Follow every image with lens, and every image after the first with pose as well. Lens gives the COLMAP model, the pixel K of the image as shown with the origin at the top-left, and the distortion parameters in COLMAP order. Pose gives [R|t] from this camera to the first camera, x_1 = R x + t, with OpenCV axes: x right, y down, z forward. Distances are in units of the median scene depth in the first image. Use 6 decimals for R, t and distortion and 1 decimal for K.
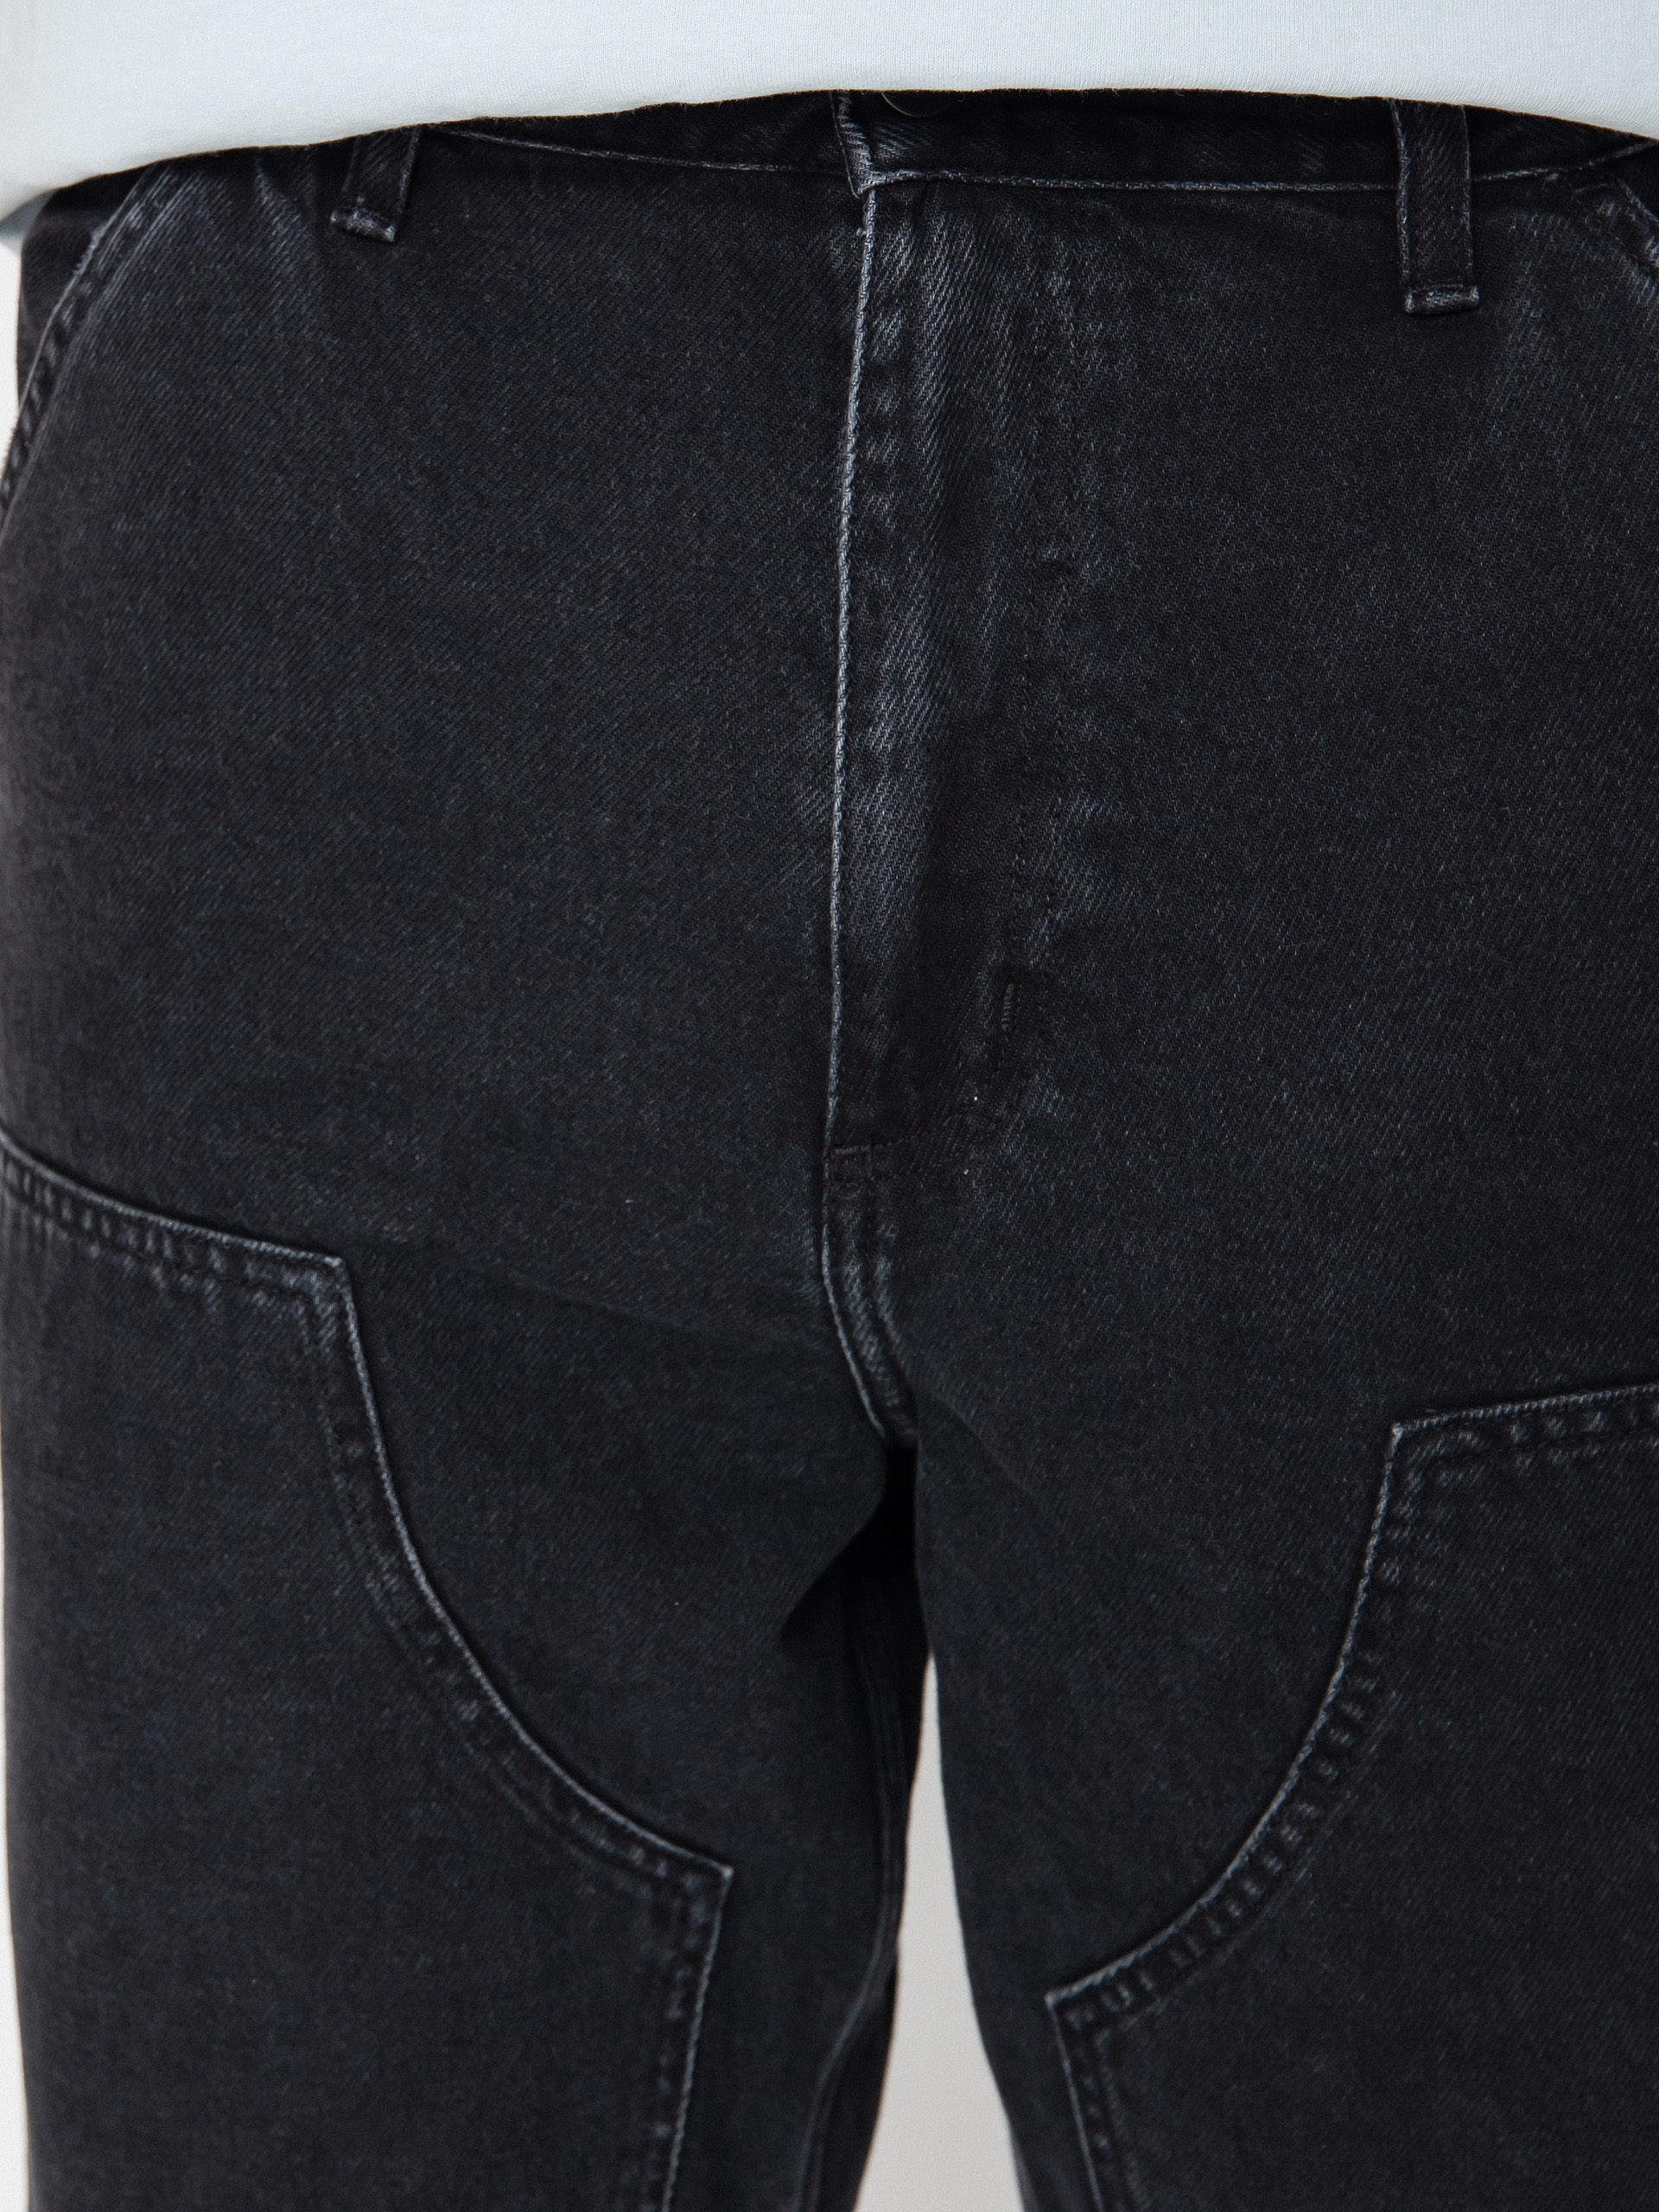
lens RADIAL K [[3591.5, 0, 829.6], [0, 3591.5, 1105.0], [0, 0, 1]] dist [0.106864, 0.000000]
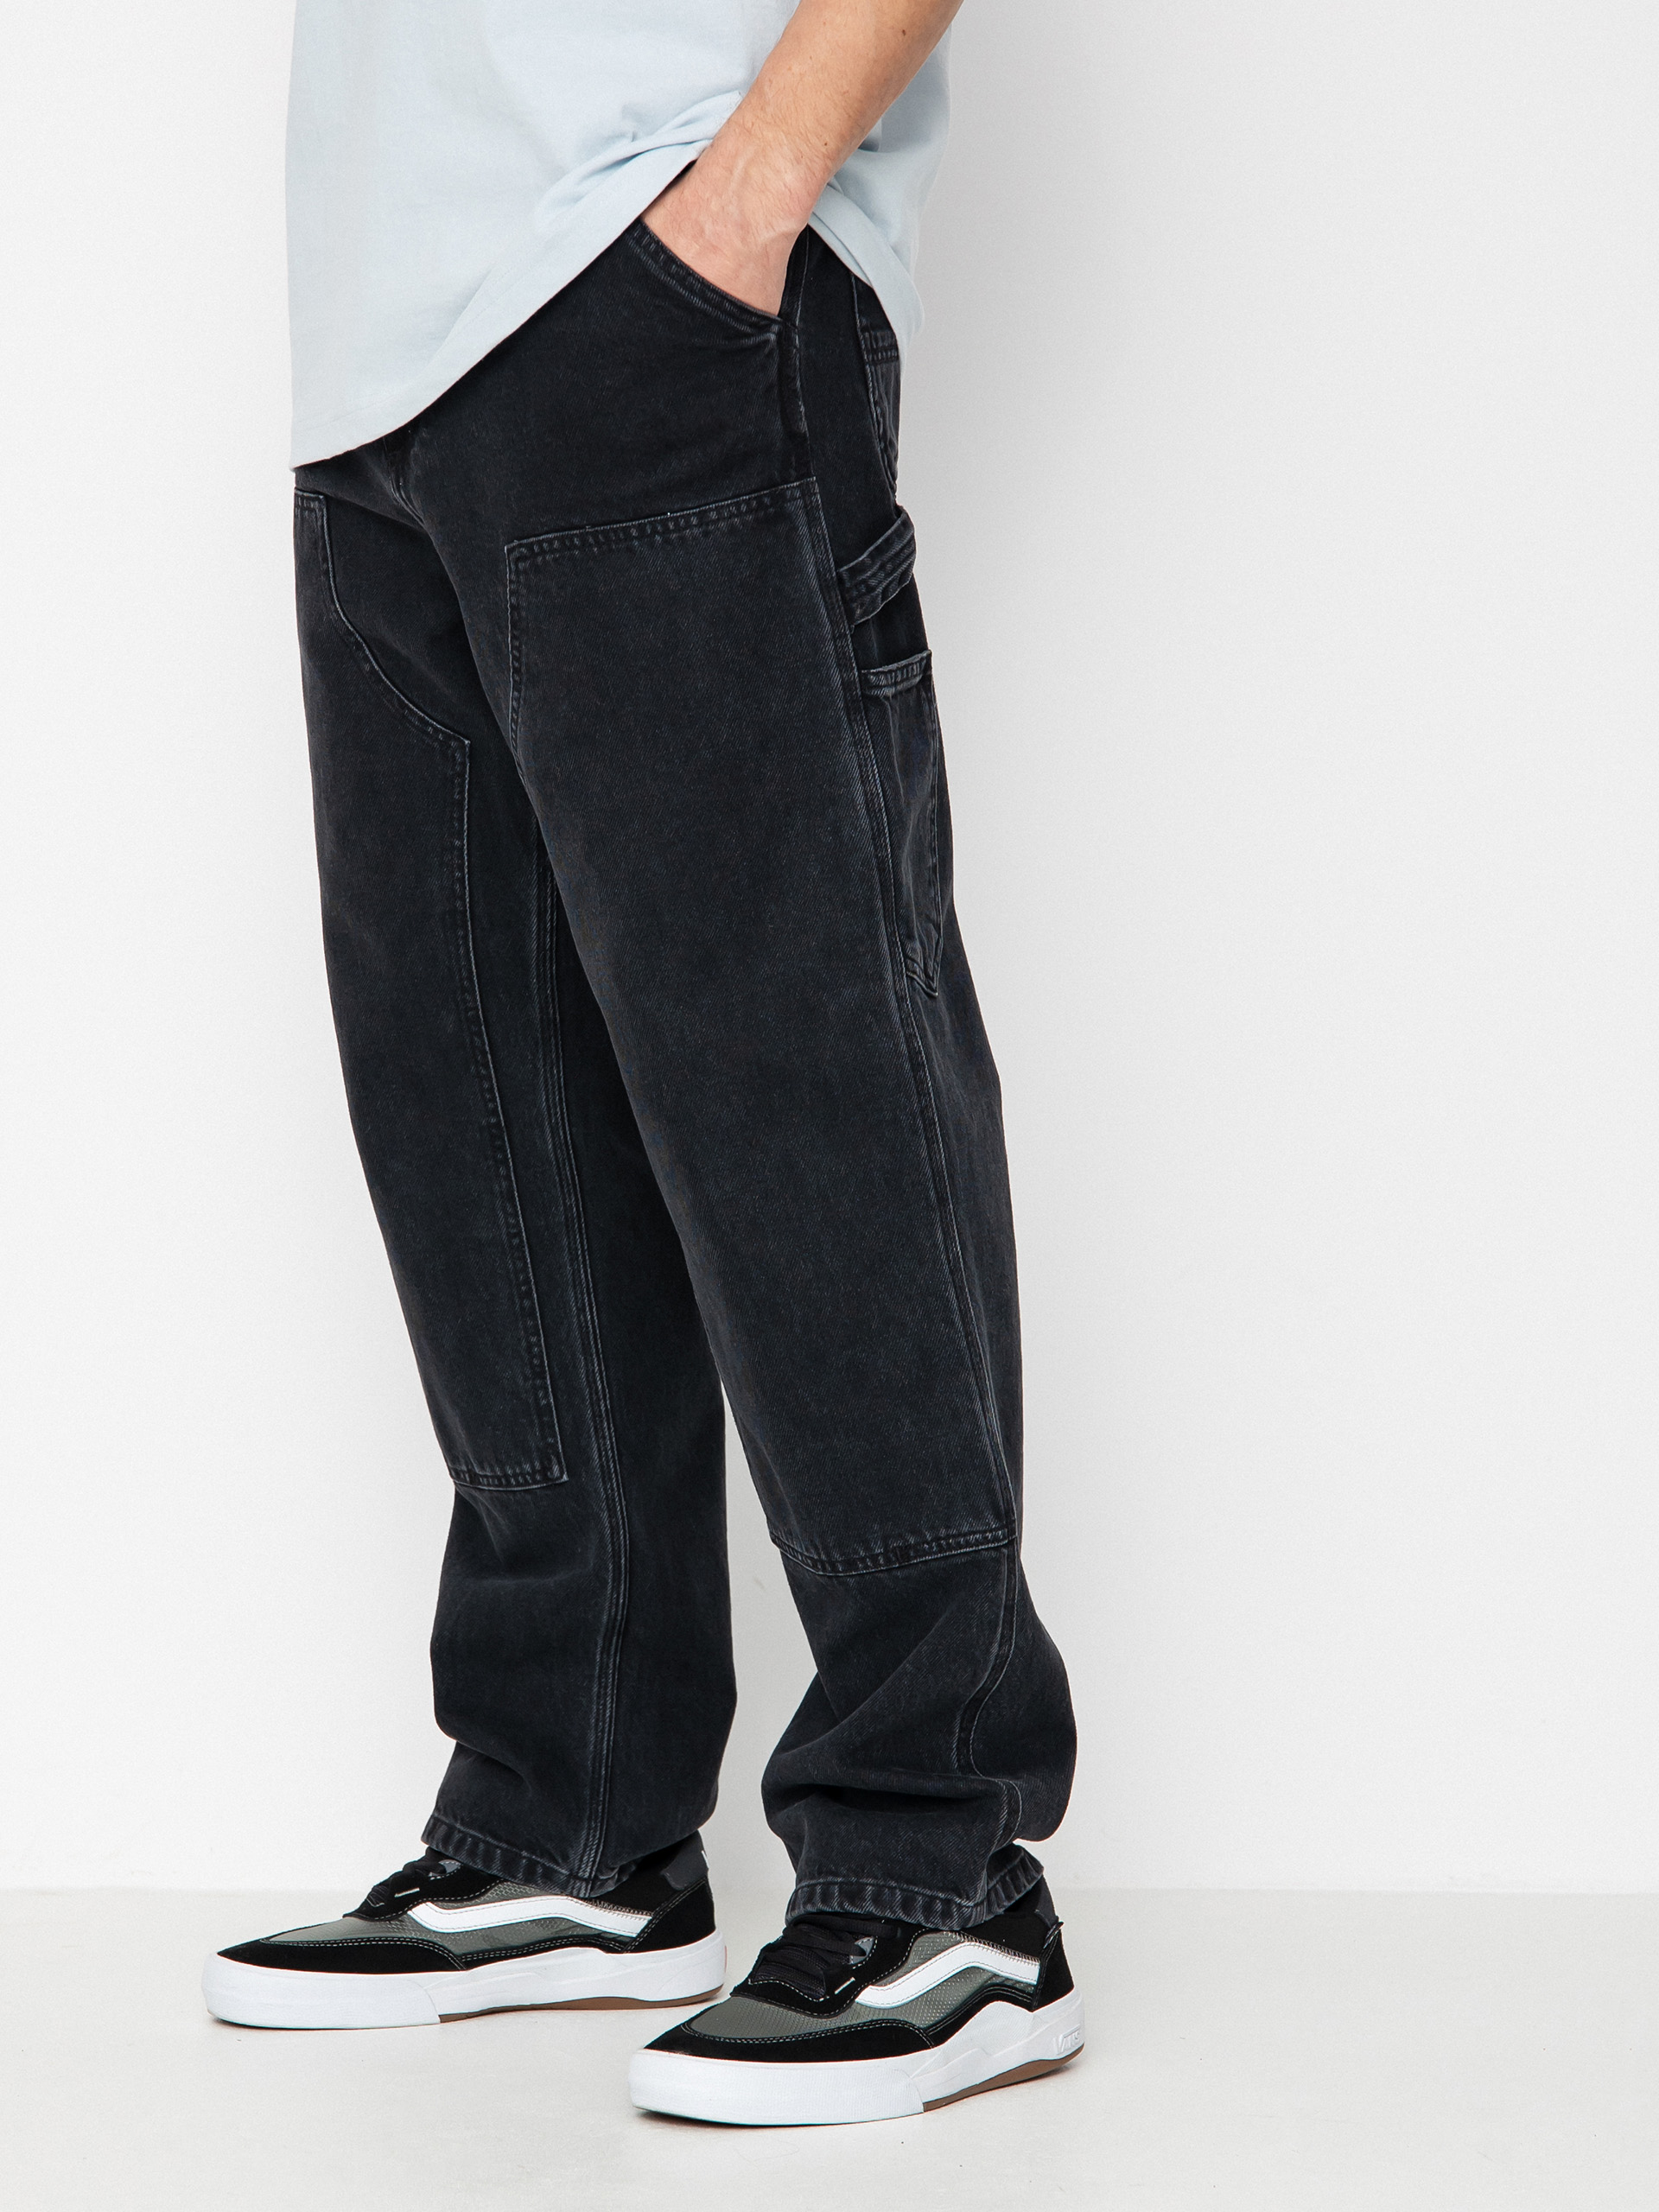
lens RADIAL K [[4349.4, 0, 829.5], [0, 4349.4, 1105.9], [0, 0, 1]] dist [-0.046533, 0.000000]
pose [[0.756335, 0.089232, -0.648071, 2.262047], [-0.031969, 0.994511, 0.099624, 0.156847], [0.653403, -0.054631, 0.755036, -1.226261]]
